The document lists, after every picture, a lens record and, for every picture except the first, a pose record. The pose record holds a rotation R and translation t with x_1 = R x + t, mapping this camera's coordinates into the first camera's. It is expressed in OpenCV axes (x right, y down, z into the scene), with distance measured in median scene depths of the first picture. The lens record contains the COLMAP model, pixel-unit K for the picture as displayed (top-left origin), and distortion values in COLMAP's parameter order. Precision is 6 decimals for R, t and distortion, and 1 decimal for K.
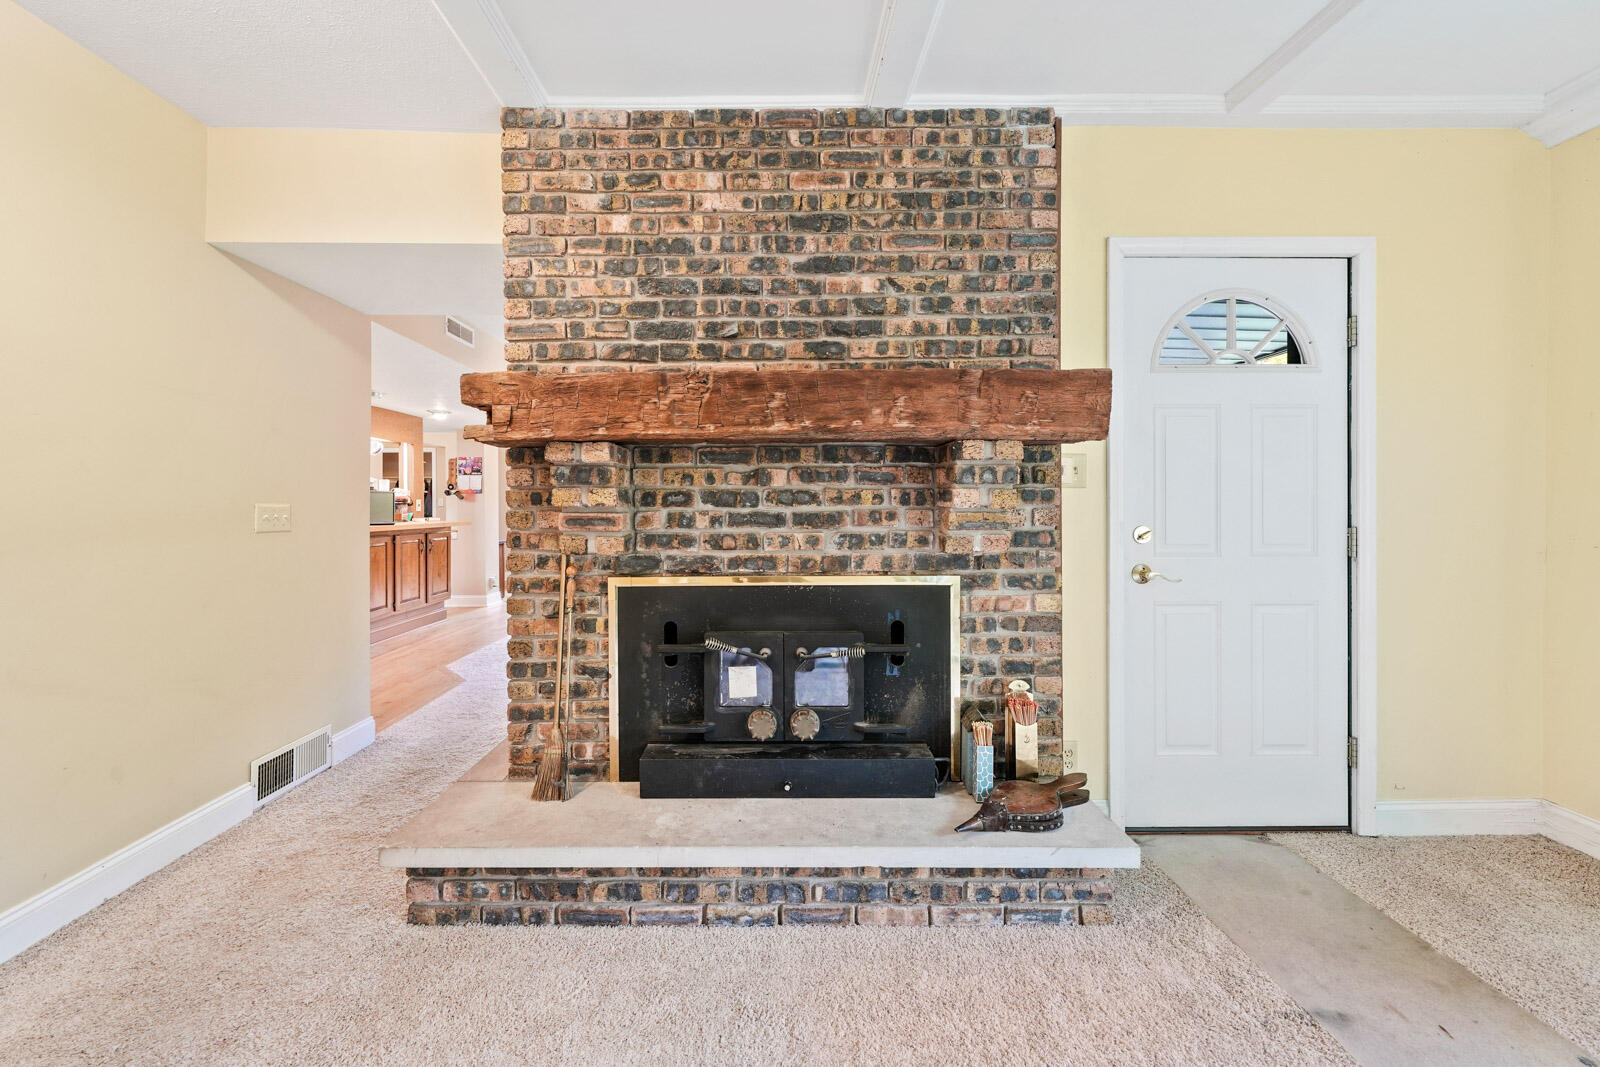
lens RADIAL K [[586.9, 0, 796.3], [0, 586.9, 502.4], [0, 0, 1]] dist [0.006163, 0.000023]
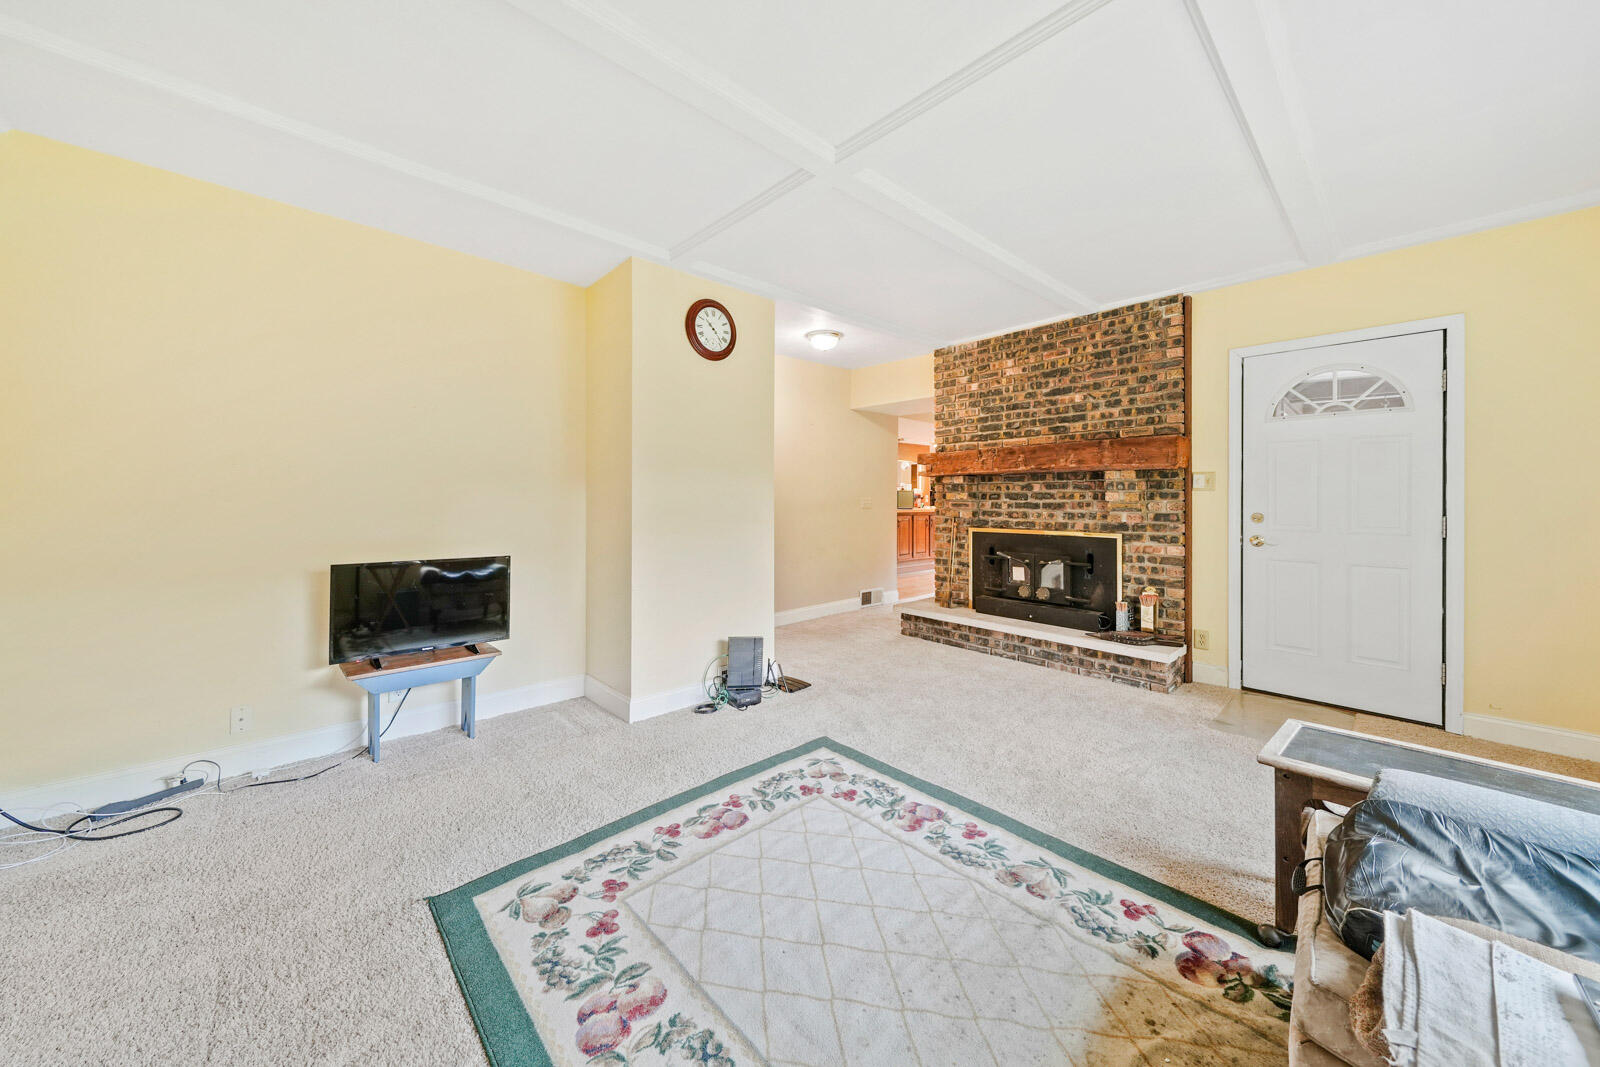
lens RADIAL K [[565.0, 0, 801.5], [0, 565.0, 516.7], [0, 0, 1]] dist [0.000137, -0.000029]
pose [[0.683726, 0.028123, -0.729196, 0.957150], [-0.001982, 0.999325, 0.036683, -0.006978], [0.729736, -0.023636, 0.683321, -1.183267]]
